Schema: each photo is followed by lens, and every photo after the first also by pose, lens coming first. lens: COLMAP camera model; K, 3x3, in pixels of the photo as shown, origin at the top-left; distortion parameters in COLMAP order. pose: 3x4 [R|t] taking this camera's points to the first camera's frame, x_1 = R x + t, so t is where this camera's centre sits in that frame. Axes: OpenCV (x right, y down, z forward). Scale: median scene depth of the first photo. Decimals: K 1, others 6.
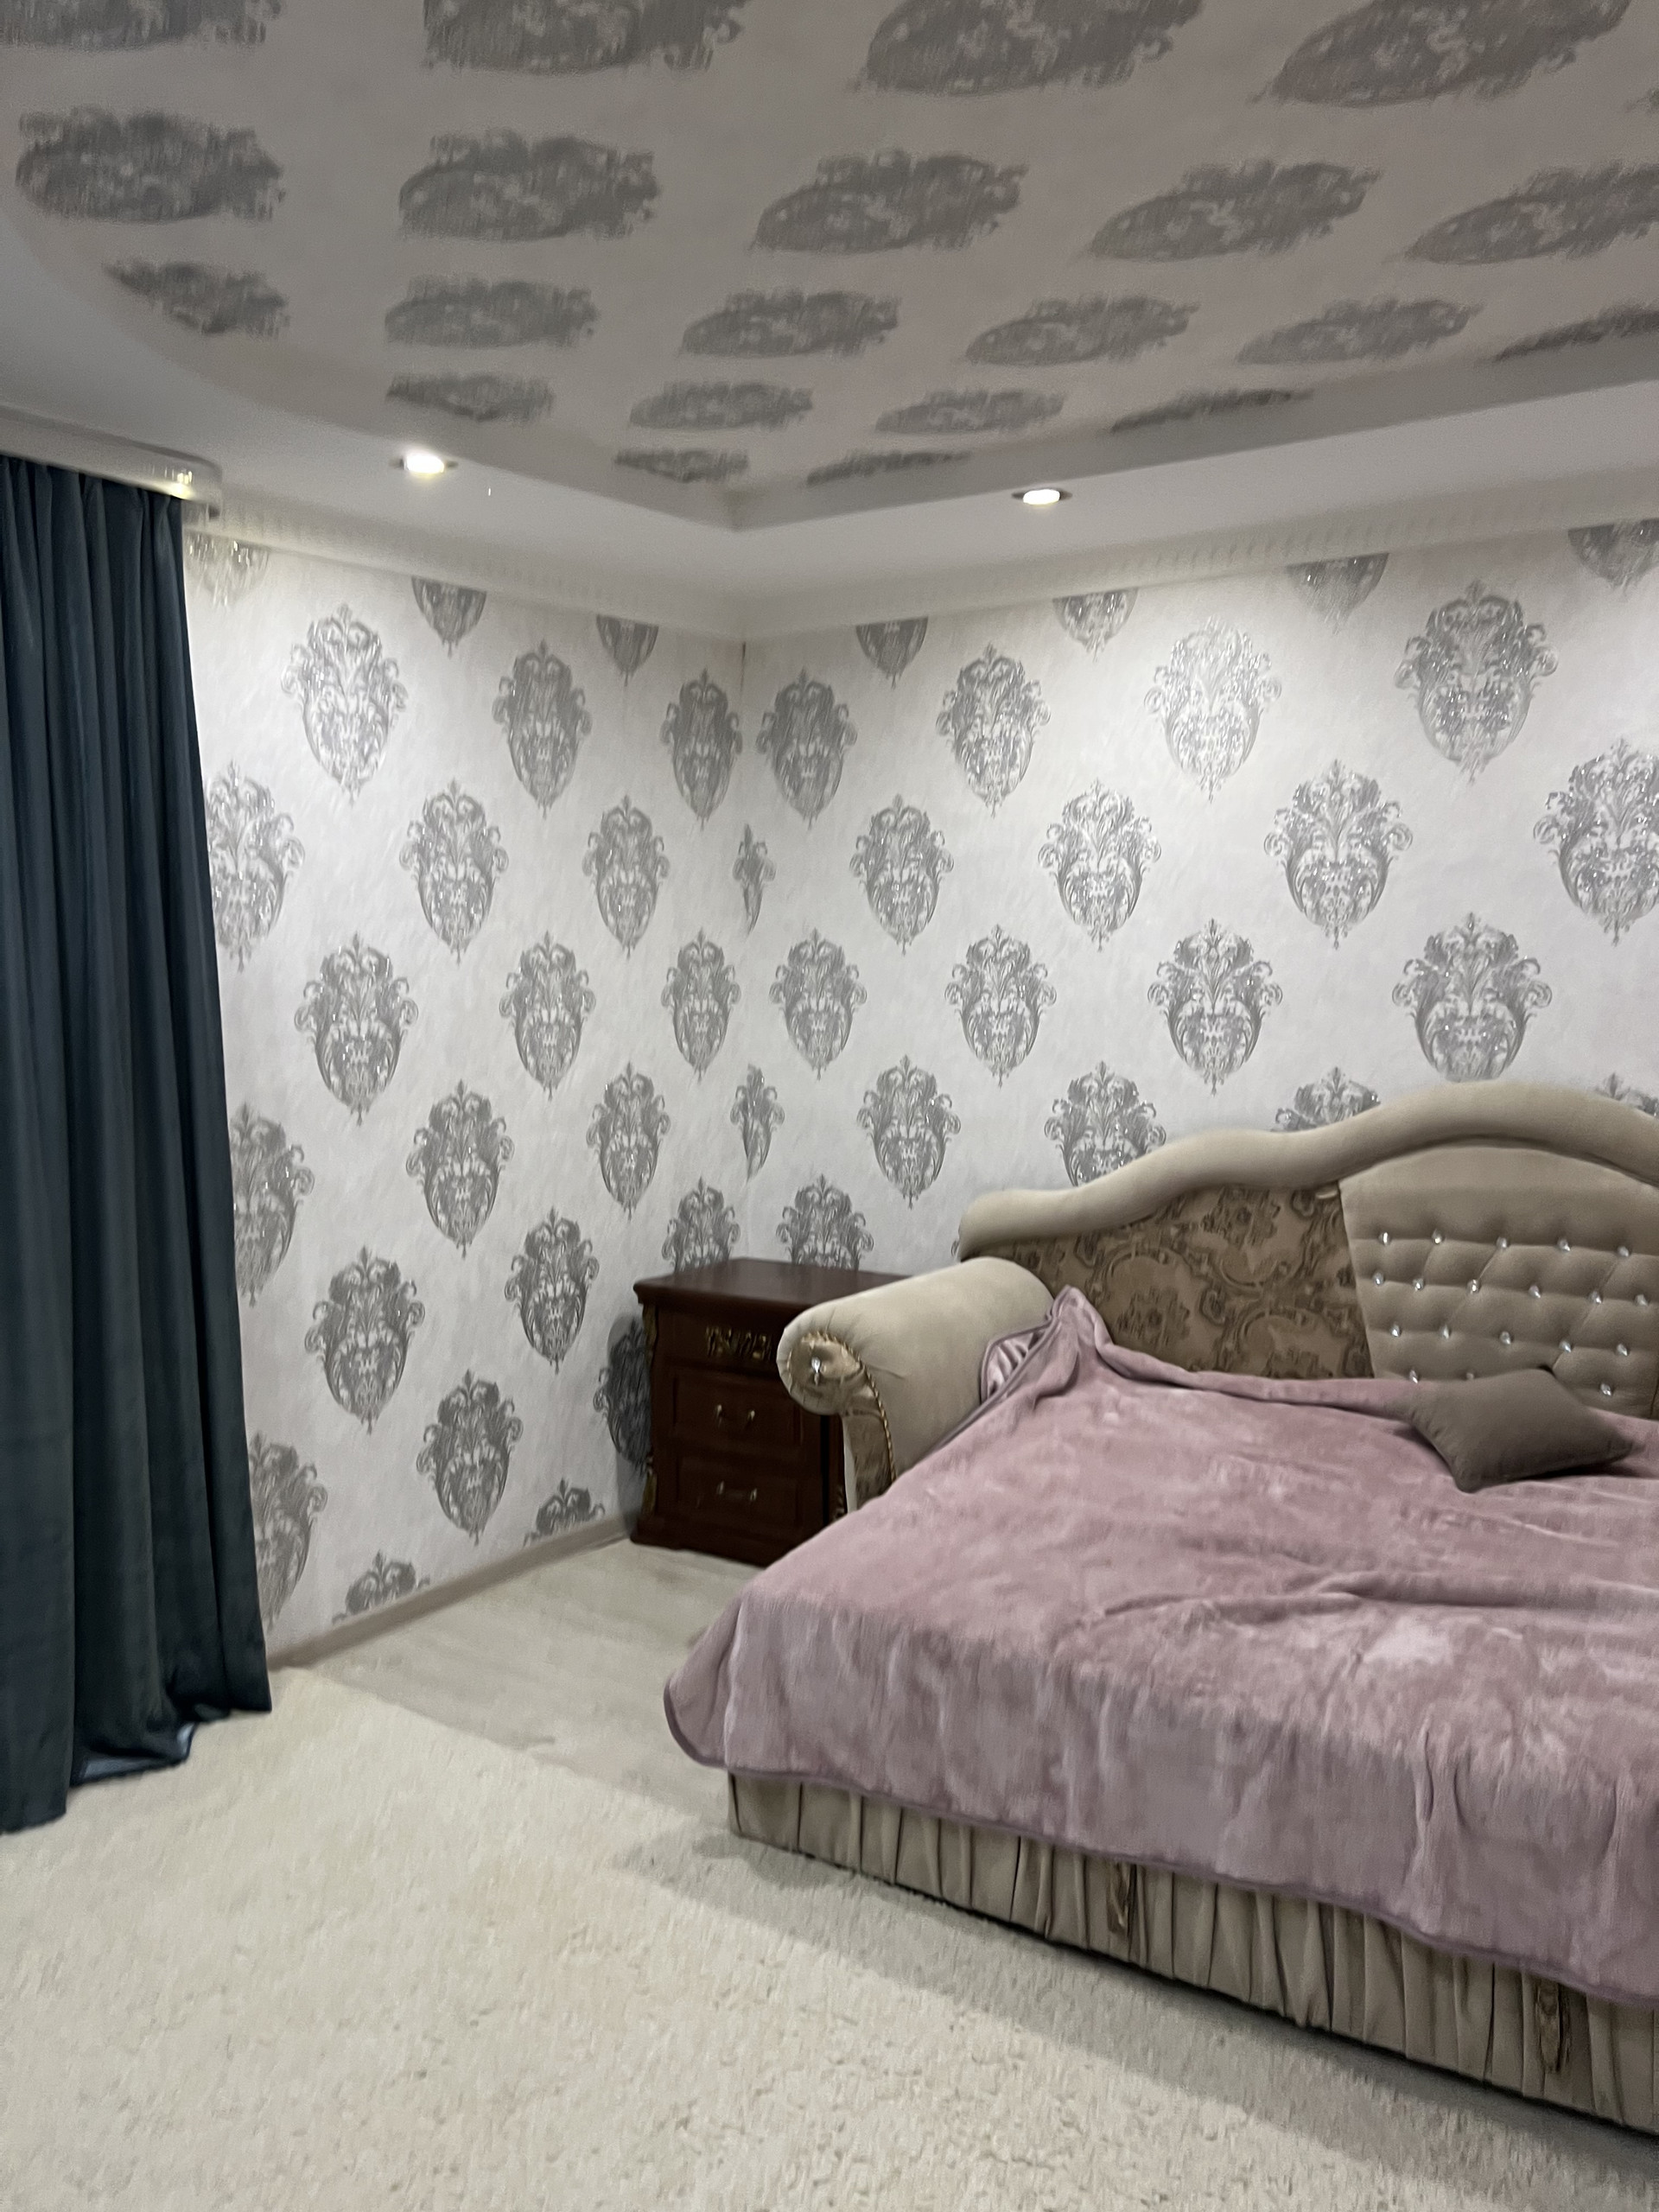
lens RADIAL K [[1687.3, 0, 829.7], [0, 1687.3, 1110.5], [0, 0, 1]] dist [0.048341, -0.013195]
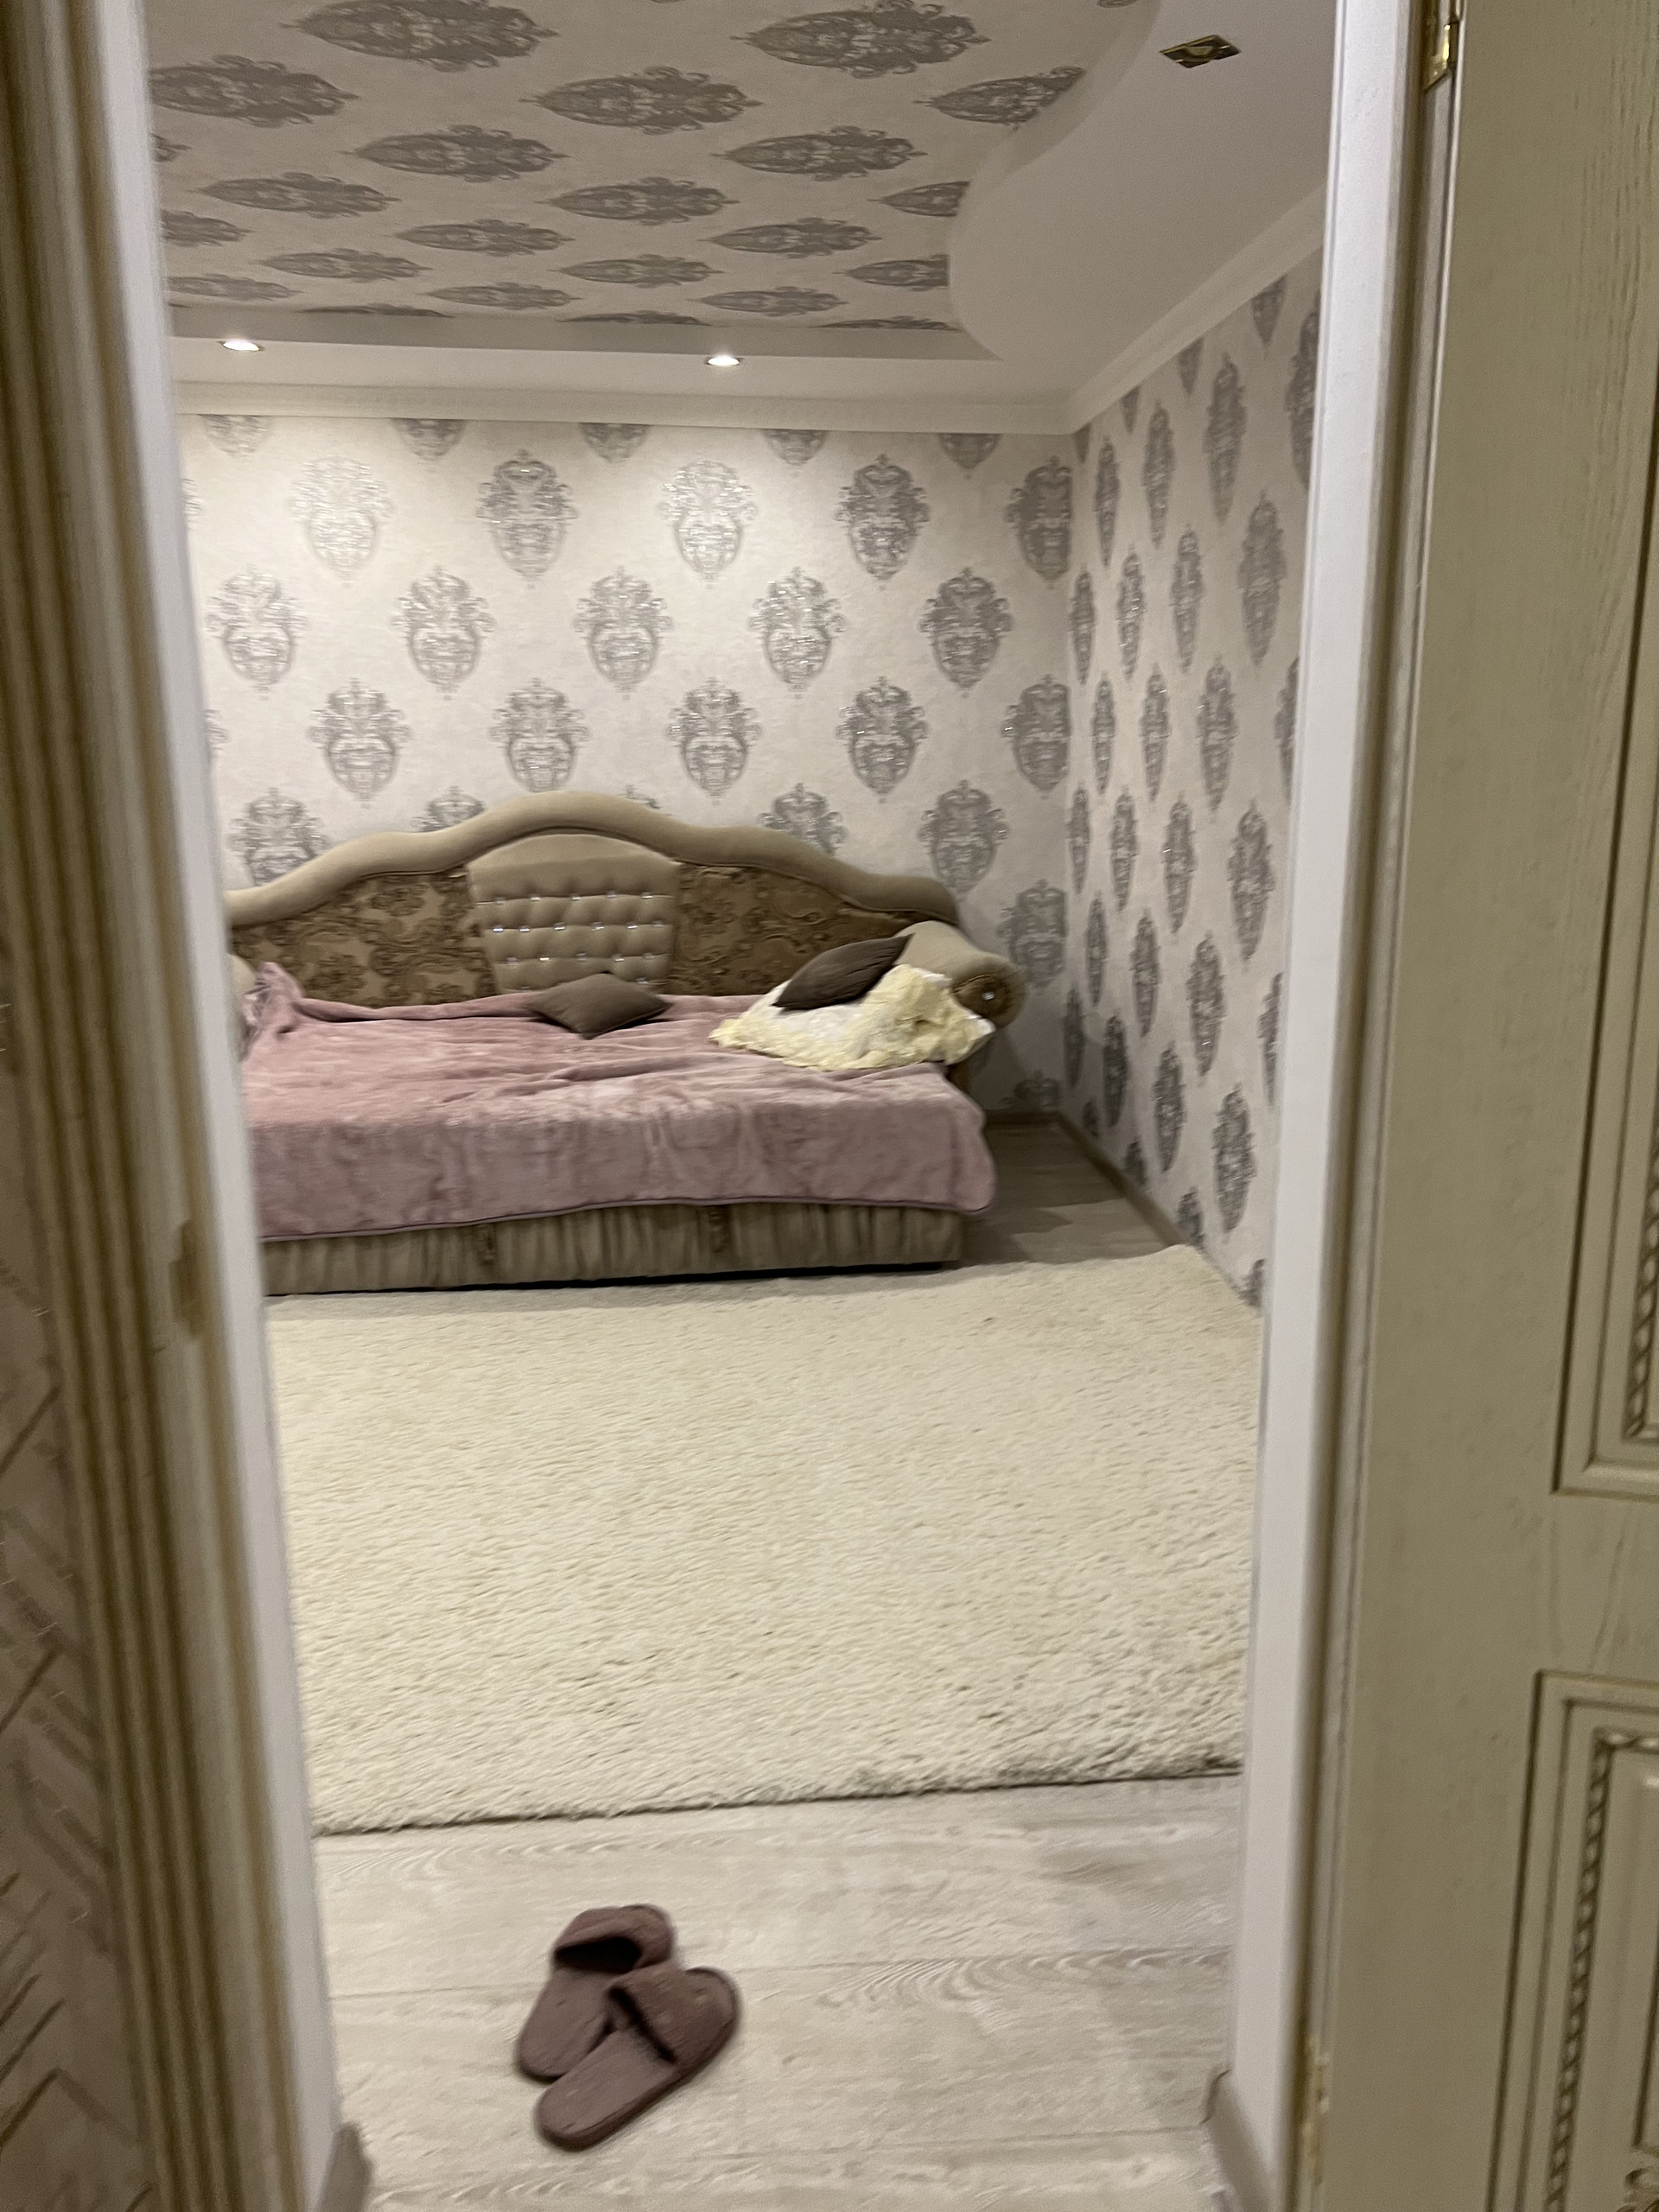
lens RADIAL K [[1687.3, 0, 830.0], [0, 1687.3, 1106.3], [0, 0, 1]] dist [0.048341, -0.013195]
pose [[0.780094, -0.127162, 0.612604, -0.375461], [0.058410, 0.989654, 0.131049, 0.075580], [-0.622930, -0.066448, 0.779450, -0.345515]]
